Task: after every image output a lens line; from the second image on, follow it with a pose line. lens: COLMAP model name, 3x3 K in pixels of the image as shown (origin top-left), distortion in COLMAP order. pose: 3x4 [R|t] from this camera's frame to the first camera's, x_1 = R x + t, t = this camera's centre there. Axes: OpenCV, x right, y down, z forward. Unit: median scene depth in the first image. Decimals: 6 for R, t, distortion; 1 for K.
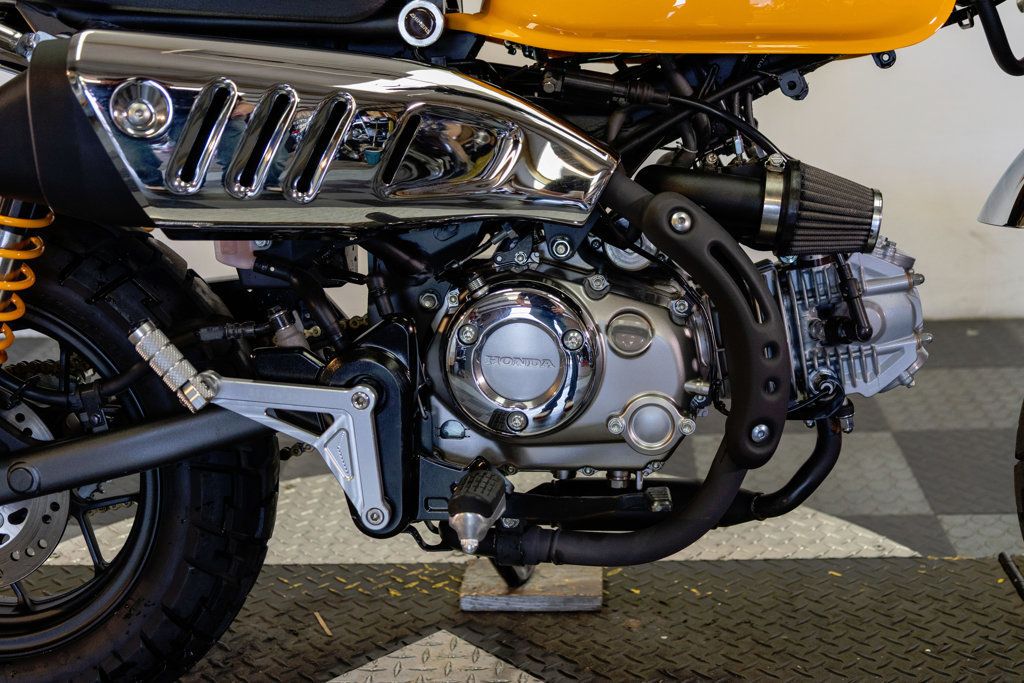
lens RADIAL K [[1474.4, 0, 506.6], [0, 1474.4, 317.9], [0, 0, 1]] dist [0.021429, 0.000000]
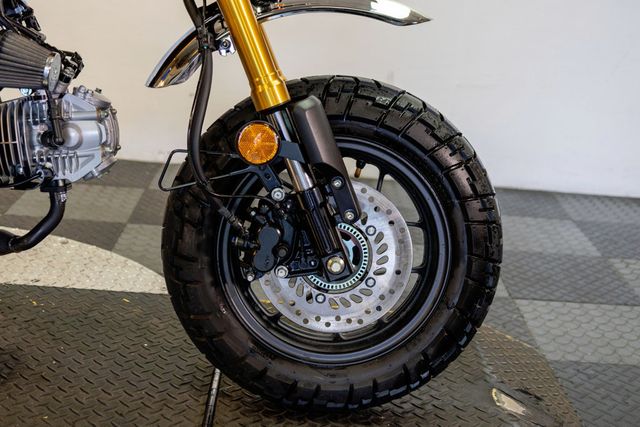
lens RADIAL K [[921.5, 0, 316.3], [0, 921.5, 209.9], [0, 0, 1]] dist [0.021429, 0.000000]
pose [[0.991184, 0.090650, 0.096632, 0.424306], [-0.093718, 0.995213, 0.027696, 0.030472], [-0.093659, -0.036508, 0.994935, -0.065016]]
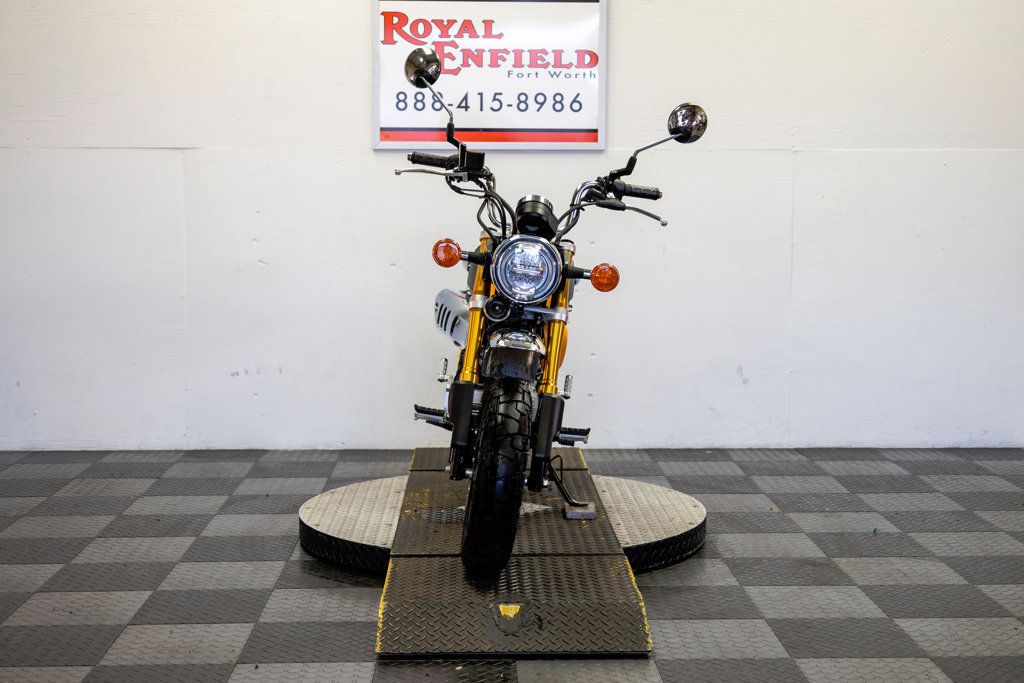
lens RADIAL K [[1474.4, 0, 513.3], [0, 1474.4, 347.5], [0, 0, 1]] dist [0.021429, 0.000000]
pose [[0.995767, 0.028708, 0.087314, -0.361772], [-0.012297, 0.983042, -0.182970, 0.569136], [-0.091086, 0.181122, 0.979234, -2.459559]]
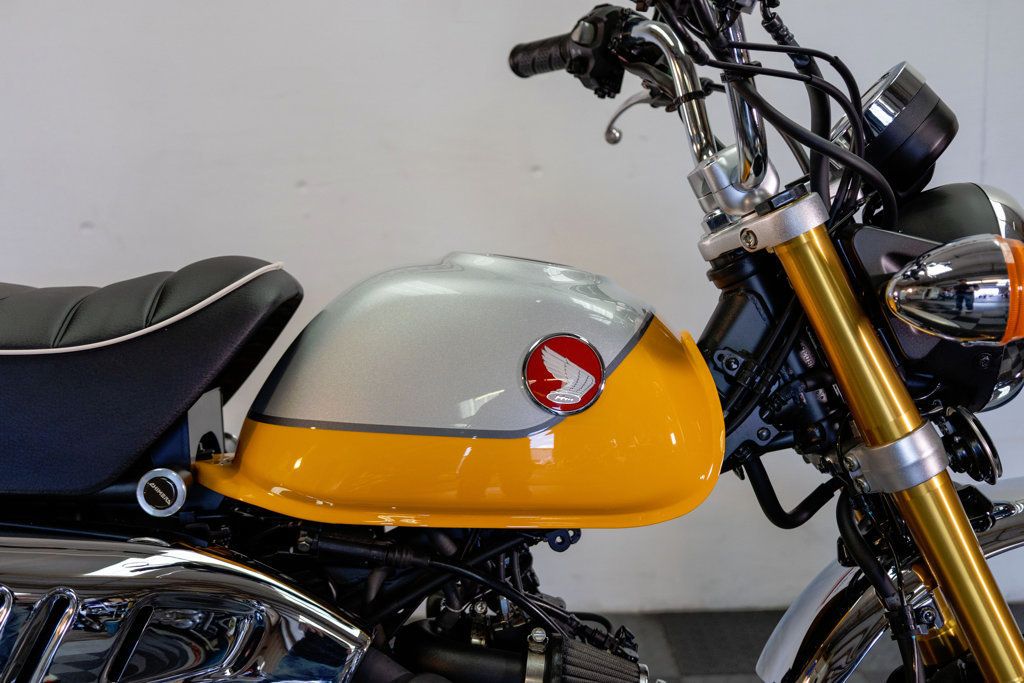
lens RADIAL K [[1474.4, 0, 506.8], [0, 1474.4, 343.9], [0, 0, 1]] dist [0.021429, 0.000000]
pose [[0.996147, 0.003225, 0.087642, 0.071943], [0.004783, 0.995838, -0.091010, -0.191156], [-0.087570, 0.091079, 0.991986, 0.035961]]
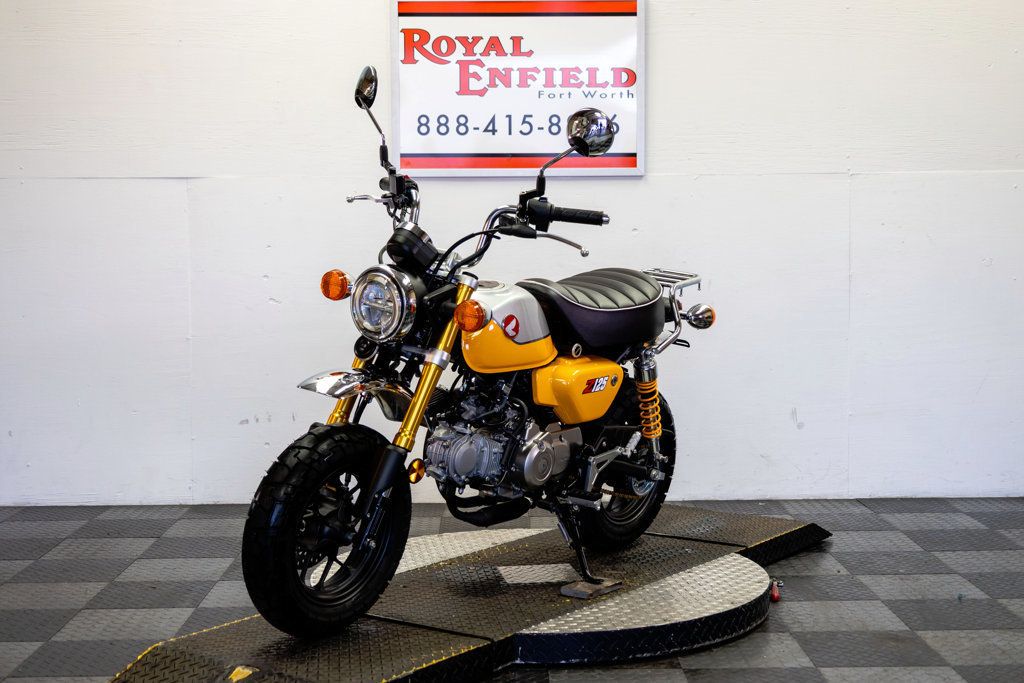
lens RADIAL K [[1474.4, 0, 513.0], [0, 1474.4, 338.5], [0, 0, 1]] dist [0.021429, 0.000000]
pose [[0.997327, 0.023924, 0.069039, -0.350109], [-0.008570, 0.976658, -0.214628, 0.485768], [-0.072563, 0.213462, 0.974253, -2.081892]]
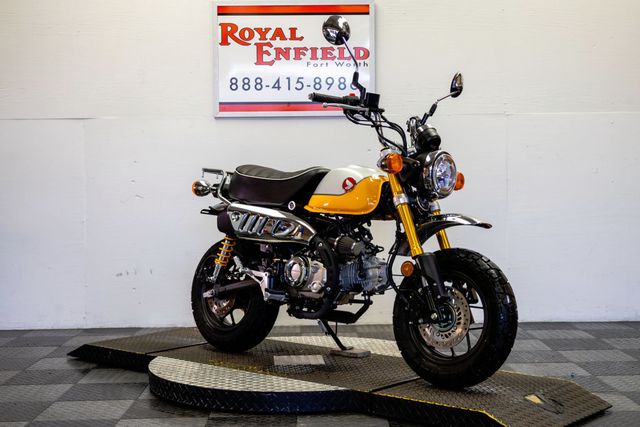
lens RADIAL K [[921.5, 0, 322.3], [0, 921.5, 222.1], [0, 0, 1]] dist [0.021429, 0.000000]
pose [[0.997238, 0.021565, 0.071073, -0.210150], [-0.003351, 0.969010, -0.246999, 0.608271], [-0.074197, 0.246078, 0.966406, -1.951699]]
